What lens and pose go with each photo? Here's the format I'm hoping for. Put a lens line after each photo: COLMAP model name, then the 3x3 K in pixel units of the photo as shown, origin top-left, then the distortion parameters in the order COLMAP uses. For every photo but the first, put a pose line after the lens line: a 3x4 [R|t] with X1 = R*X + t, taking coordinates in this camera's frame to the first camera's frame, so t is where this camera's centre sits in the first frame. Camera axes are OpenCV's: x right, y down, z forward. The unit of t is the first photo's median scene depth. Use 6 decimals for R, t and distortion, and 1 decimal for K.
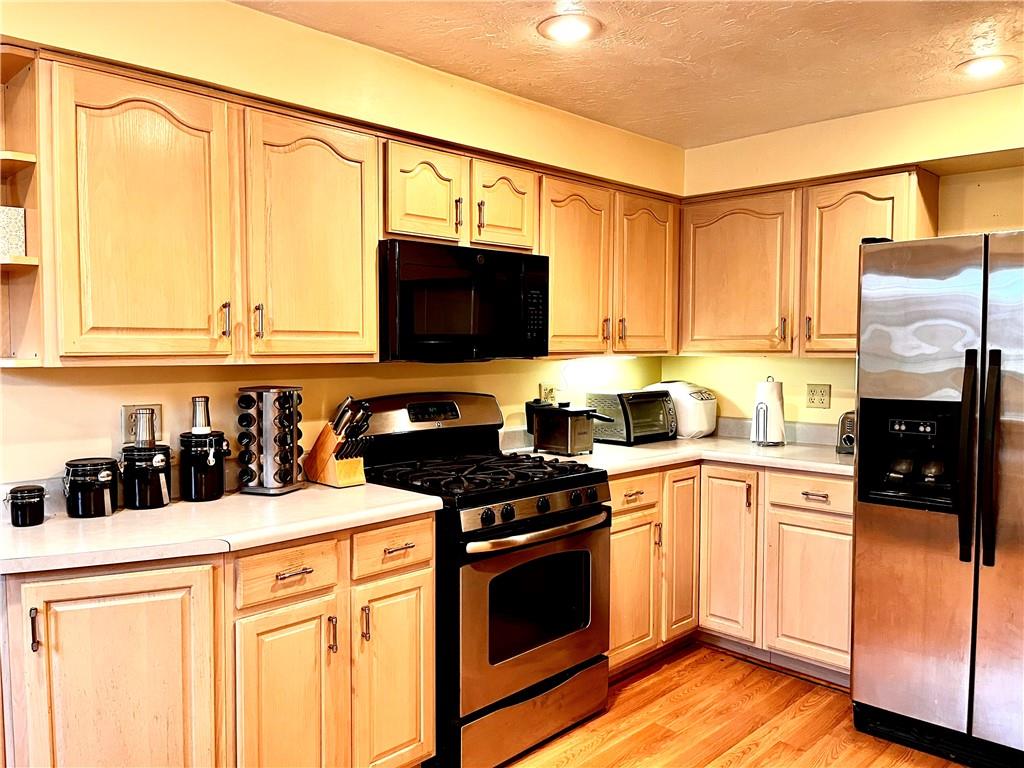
lens RADIAL K [[781.8, 0, 510.0], [0, 781.8, 387.0], [0, 0, 1]] dist [0.058041, -0.010145]
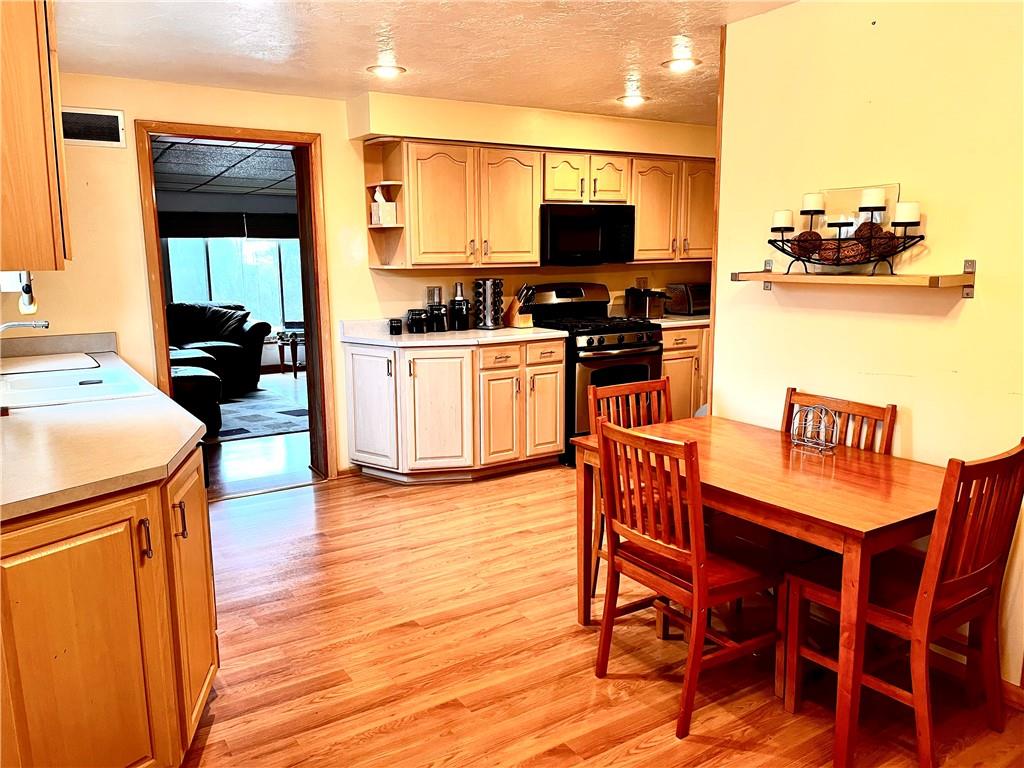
lens RADIAL K [[781.8, 0, 507.2], [0, 781.8, 386.2], [0, 0, 1]] dist [0.058041, -0.010145]
pose [[0.974042, 0.028700, -0.224542, 0.221093], [-0.001931, 0.992948, 0.118538, 0.037859], [0.226360, -0.115027, 0.967228, -1.047256]]
